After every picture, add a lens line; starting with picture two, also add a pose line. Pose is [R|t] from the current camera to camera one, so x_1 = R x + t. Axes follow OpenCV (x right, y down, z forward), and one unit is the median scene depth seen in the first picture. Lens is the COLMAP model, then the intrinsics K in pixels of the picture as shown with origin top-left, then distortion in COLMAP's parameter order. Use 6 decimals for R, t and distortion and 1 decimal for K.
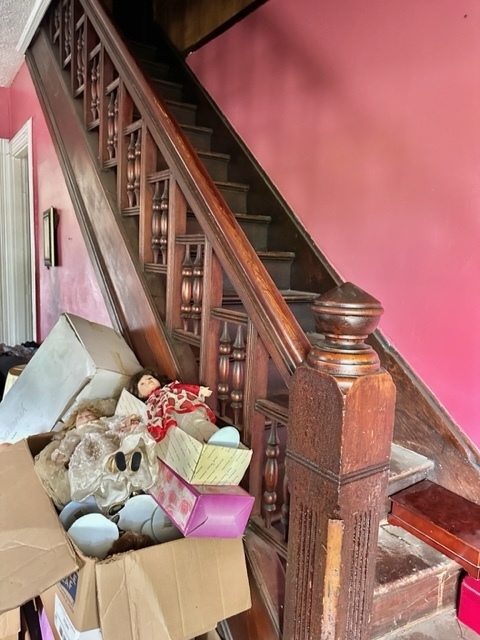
lens RADIAL K [[452.4, 0, 239.3], [0, 452.4, 320.3], [0, 0, 1]] dist [-0.001786, -0.000624]
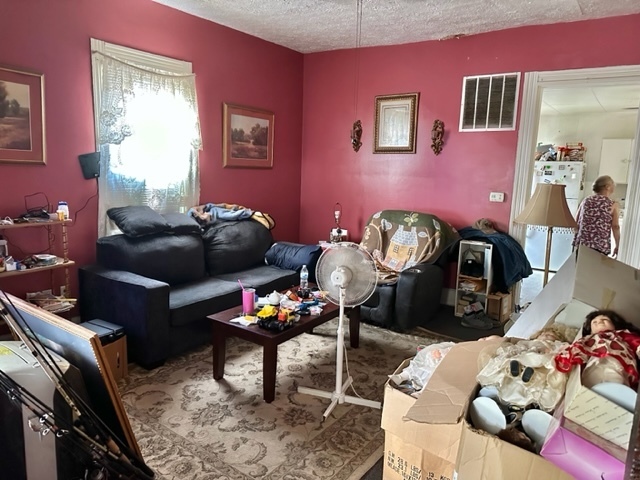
lens RADIAL K [[452.4, 0, 319.2], [0, 452.4, 238.5], [0, 0, 1]] dist [-0.001786, -0.000624]
pose [[0.353437, 0.133837, -0.925835, 0.610636], [-0.130995, 0.987042, 0.092677, -0.074945], [0.926241, 0.088524, 0.366389, 0.034205]]
